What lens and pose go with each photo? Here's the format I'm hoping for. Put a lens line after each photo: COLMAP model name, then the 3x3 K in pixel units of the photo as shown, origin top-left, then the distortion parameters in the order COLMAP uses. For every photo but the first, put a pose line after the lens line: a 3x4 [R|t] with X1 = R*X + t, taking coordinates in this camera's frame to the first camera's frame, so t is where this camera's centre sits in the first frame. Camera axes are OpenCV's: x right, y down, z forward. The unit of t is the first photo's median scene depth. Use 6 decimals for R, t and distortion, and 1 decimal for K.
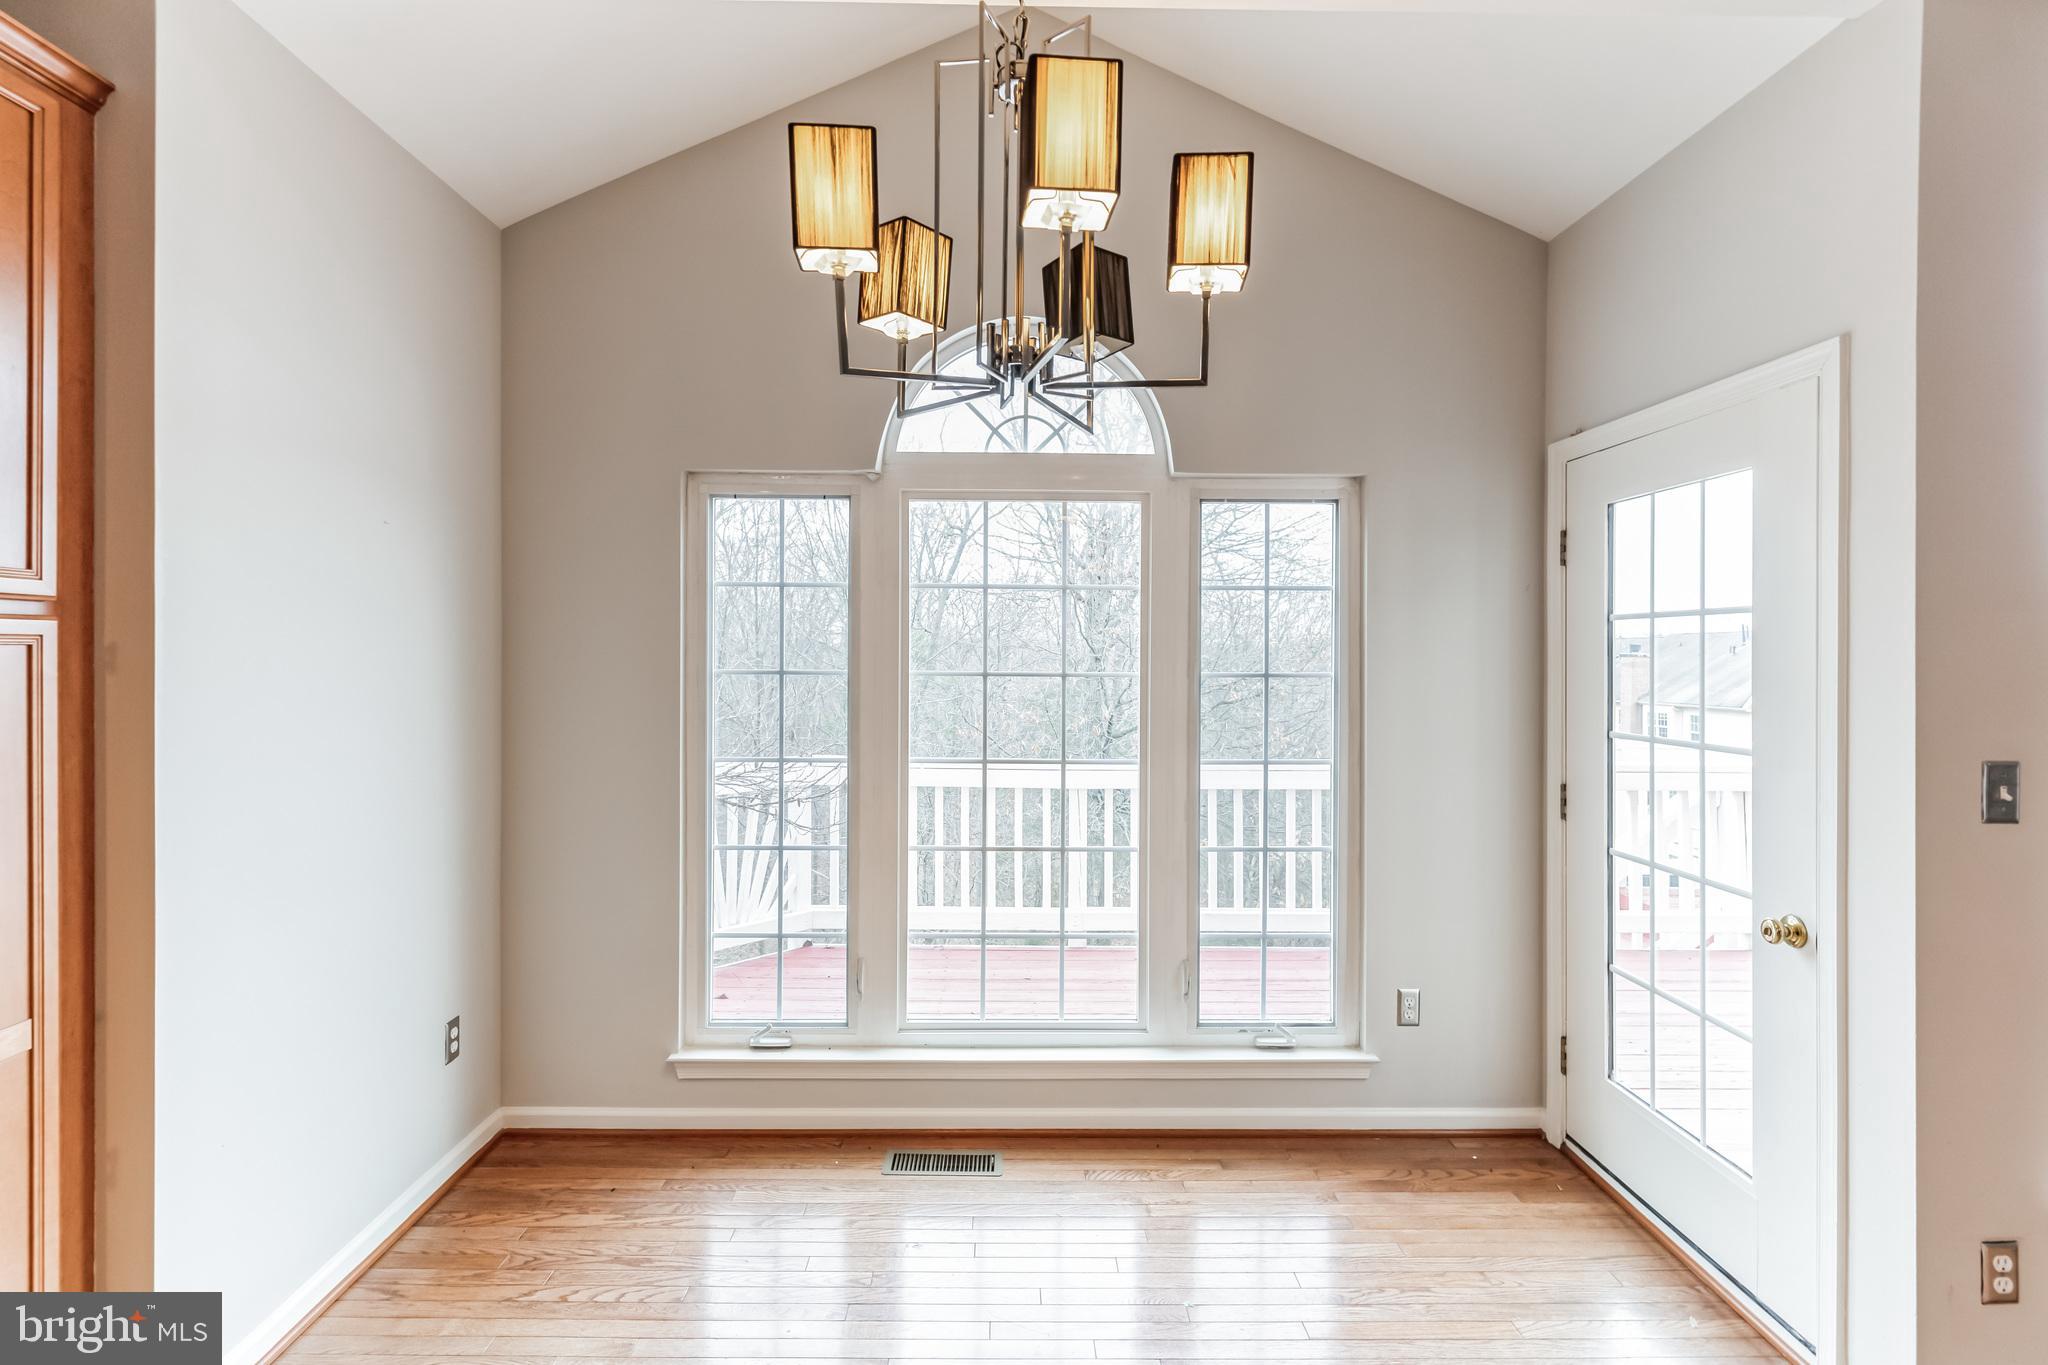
lens RADIAL K [[982.3, 0, 1020.4], [0, 982.3, 652.8], [0, 0, 1]] dist [0.003474, 0.001072]
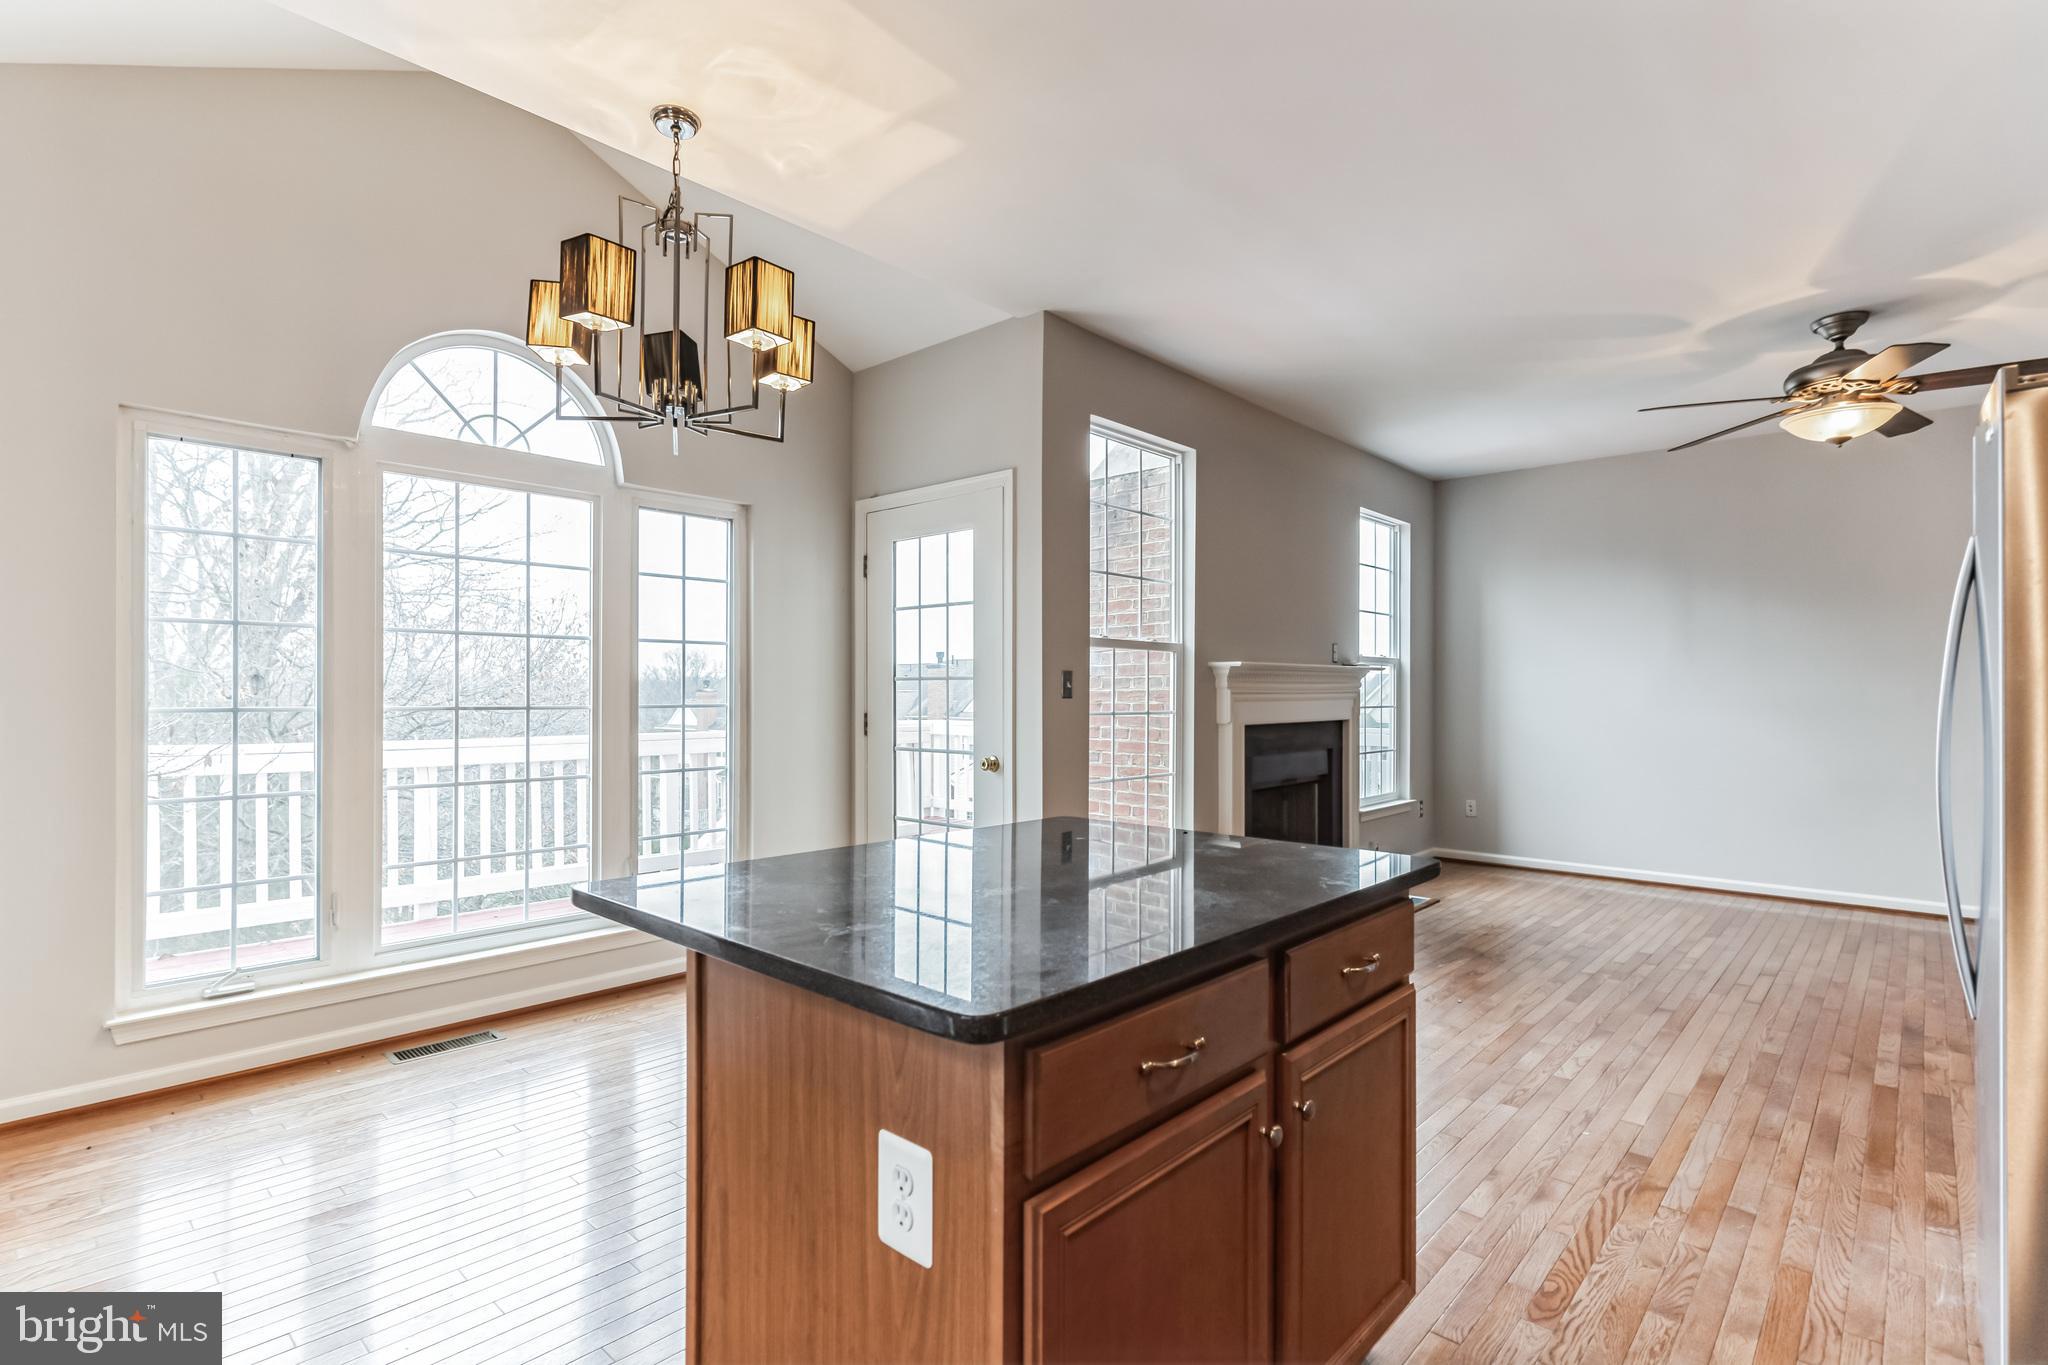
lens RADIAL K [[978.9, 0, 1011.6], [0, 978.9, 687.4], [0, 0, 1]] dist [0.004066, 0.000731]
pose [[0.689640, -0.000433, 0.724152, -0.443640], [0.003300, 0.999991, -0.002545, 0.096206], [-0.724144, 0.004145, 0.689636, -0.278379]]
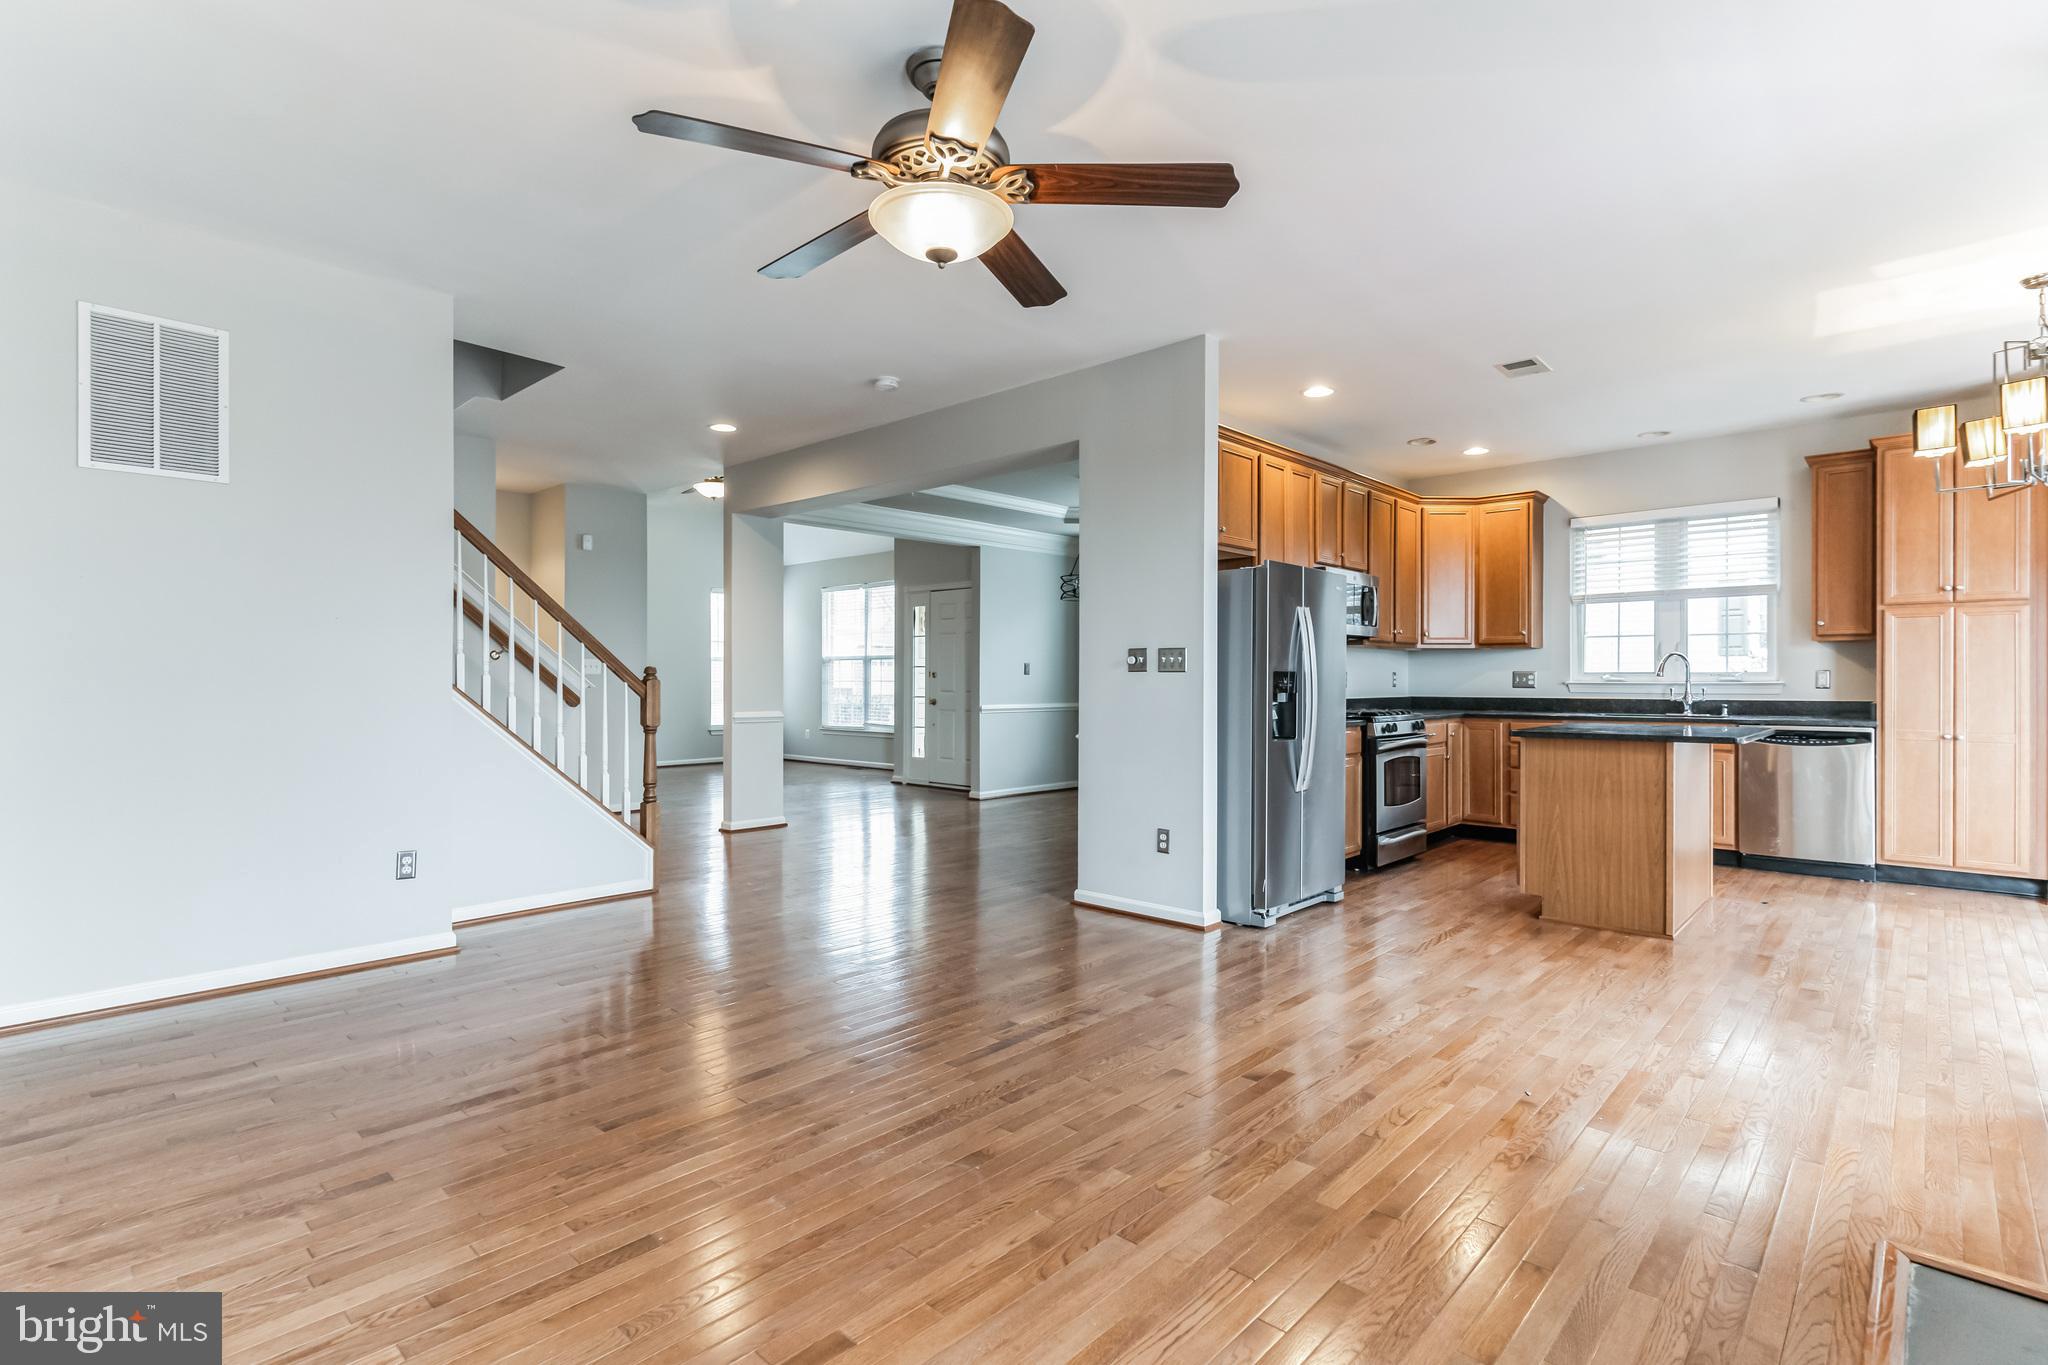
lens RADIAL K [[978.9, 0, 1011.6], [0, 978.9, 687.4], [0, 0, 1]] dist [0.004066, 0.000731]
pose [[-0.691723, -0.001540, -0.722161, 1.962887], [-0.005867, 0.999977, 0.003487, 0.132286], [0.722139, 0.006649, -0.691716, 0.491228]]
